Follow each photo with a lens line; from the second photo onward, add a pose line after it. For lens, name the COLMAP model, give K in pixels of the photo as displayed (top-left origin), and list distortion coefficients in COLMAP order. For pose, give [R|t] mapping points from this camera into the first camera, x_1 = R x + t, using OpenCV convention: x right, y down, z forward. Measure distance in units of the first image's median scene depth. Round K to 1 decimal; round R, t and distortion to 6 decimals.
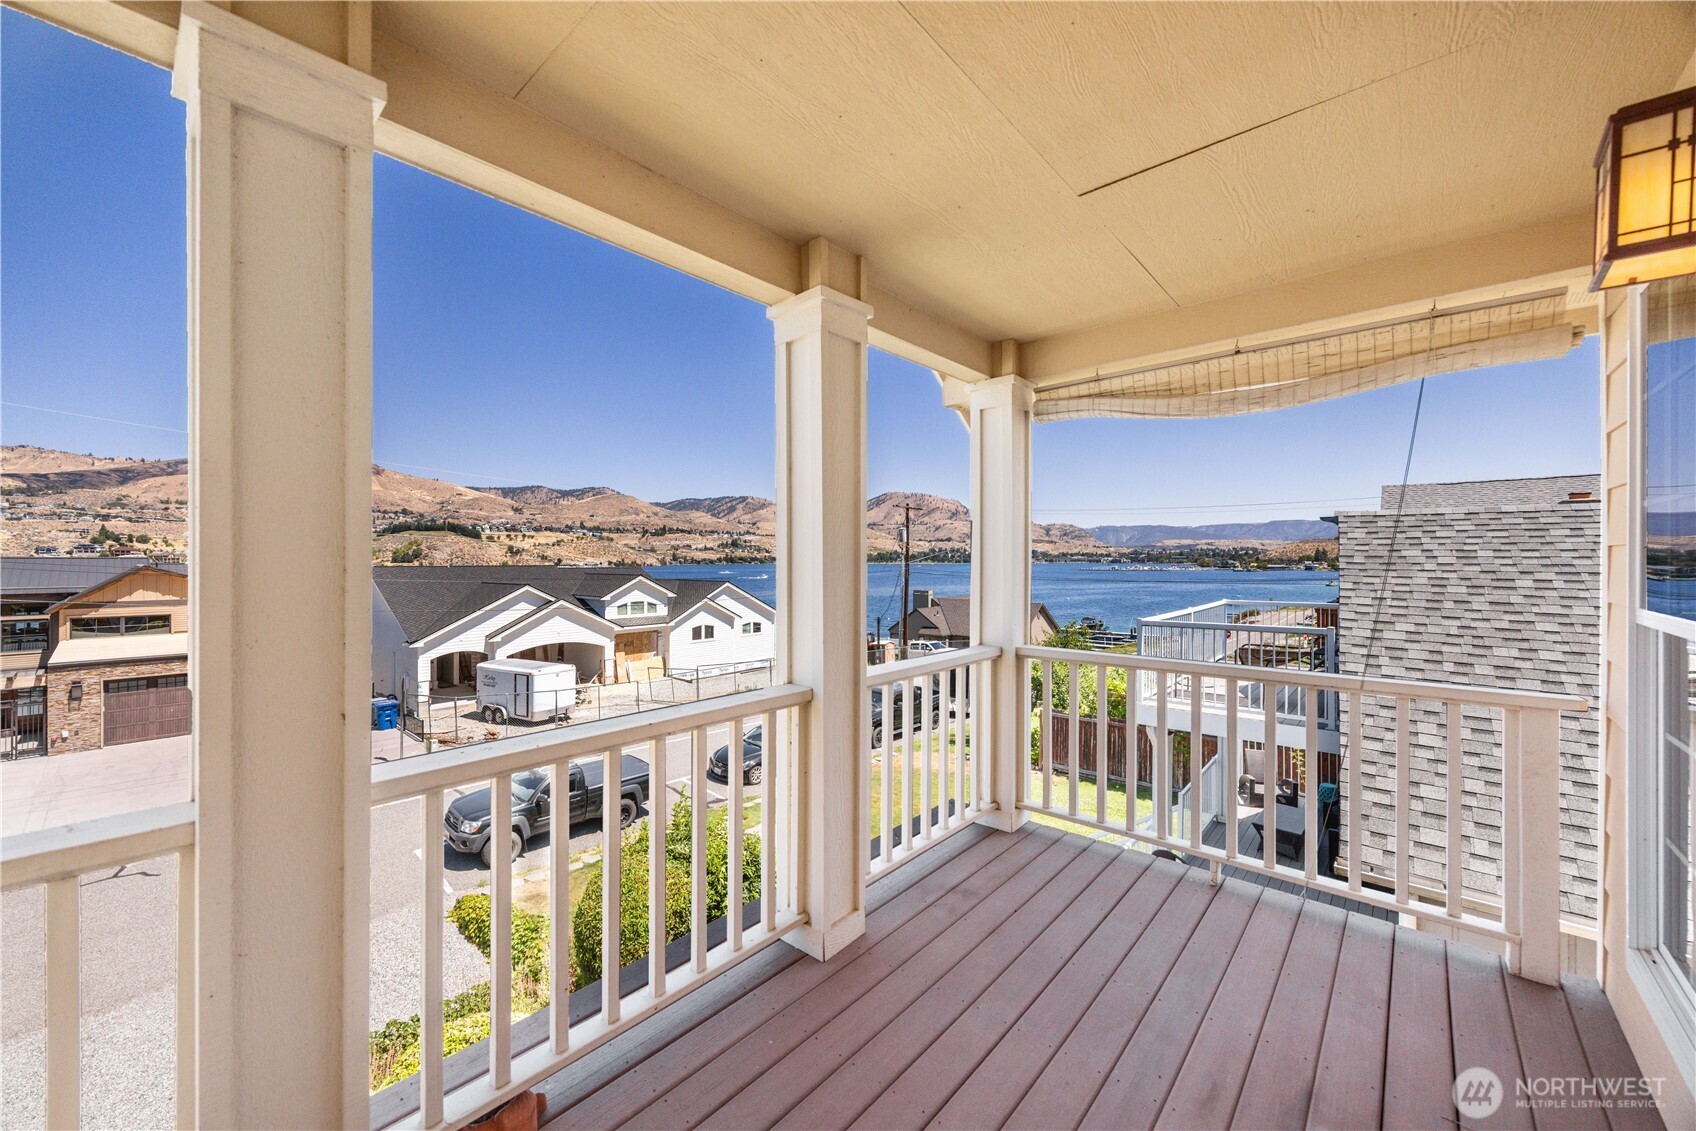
lens RADIAL K [[642.5, 0, 829.5], [0, 642.5, 564.0], [0, 0, 1]] dist [-0.001754, -0.000870]
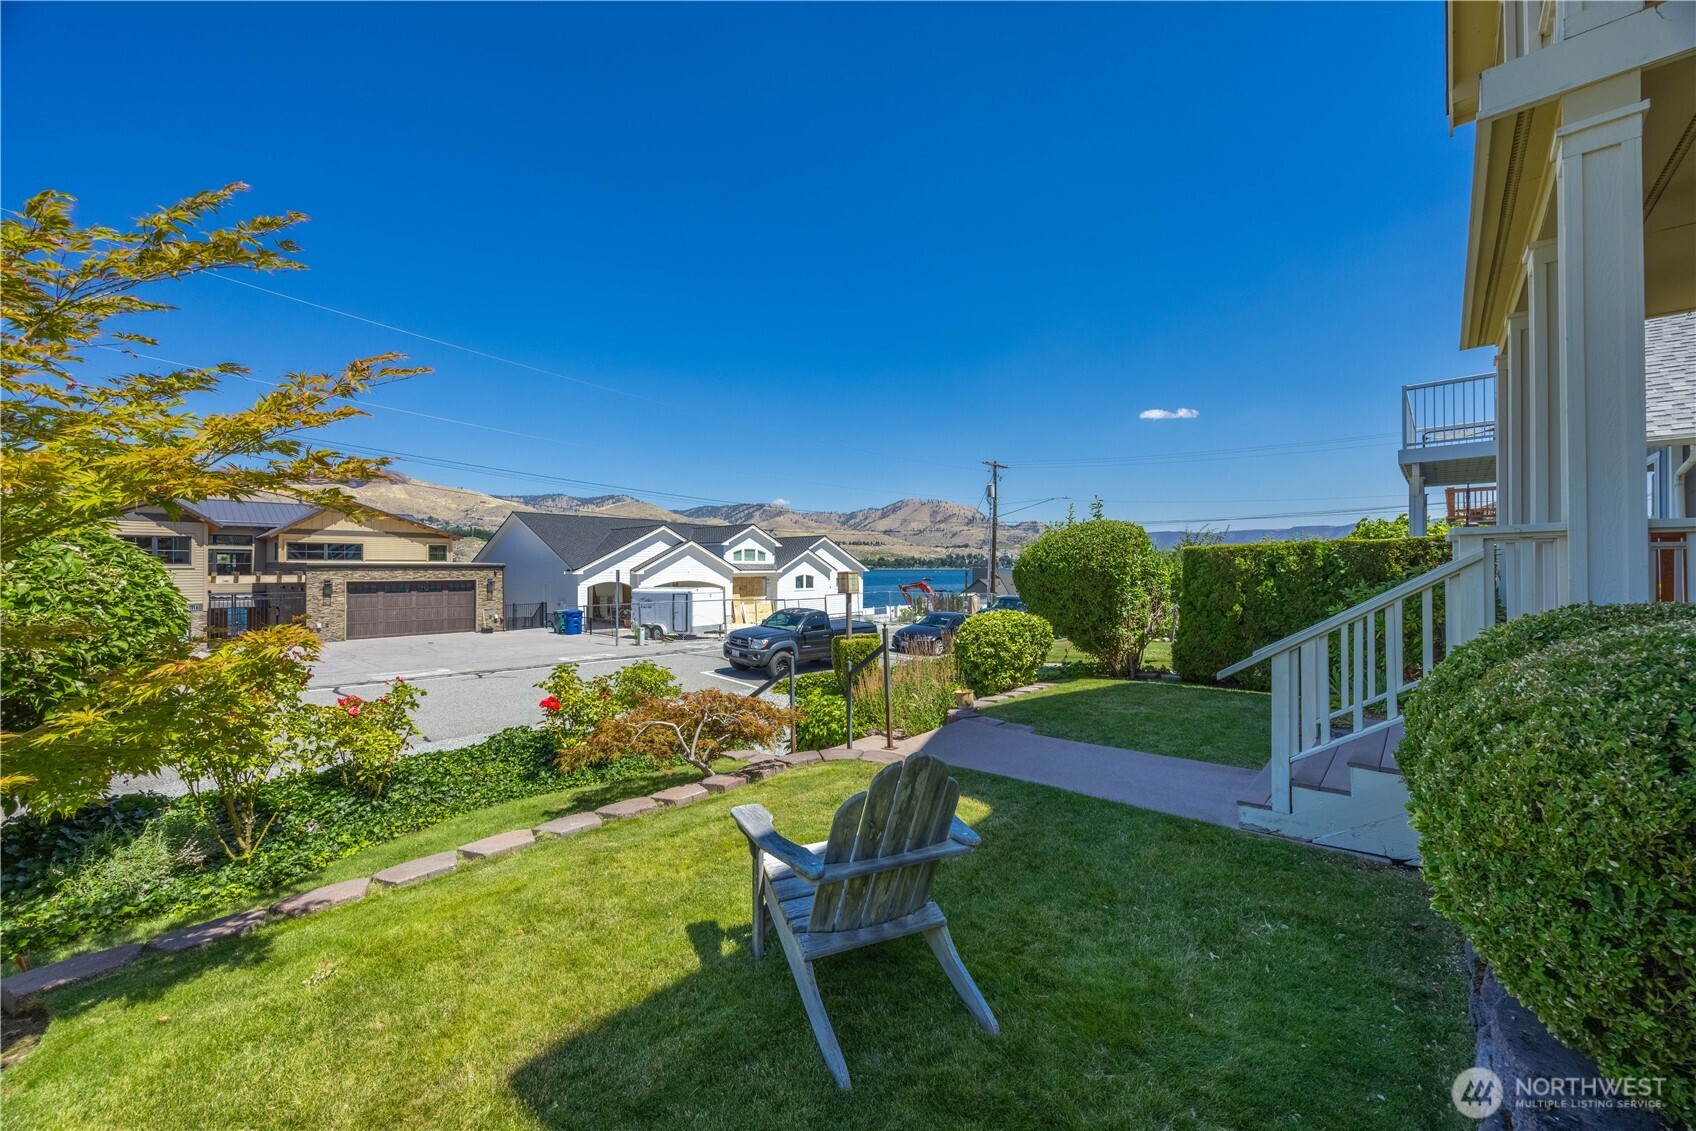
lens RADIAL K [[642.5, 0, 827.6], [0, 642.5, 559.3], [0, 0, 1]] dist [-0.001754, -0.000870]
pose [[0.999613, -0.002140, -0.027722, -0.186708], [0.001636, 0.999833, -0.018195, 0.128660], [0.027756, 0.018143, 0.999450, -0.102348]]
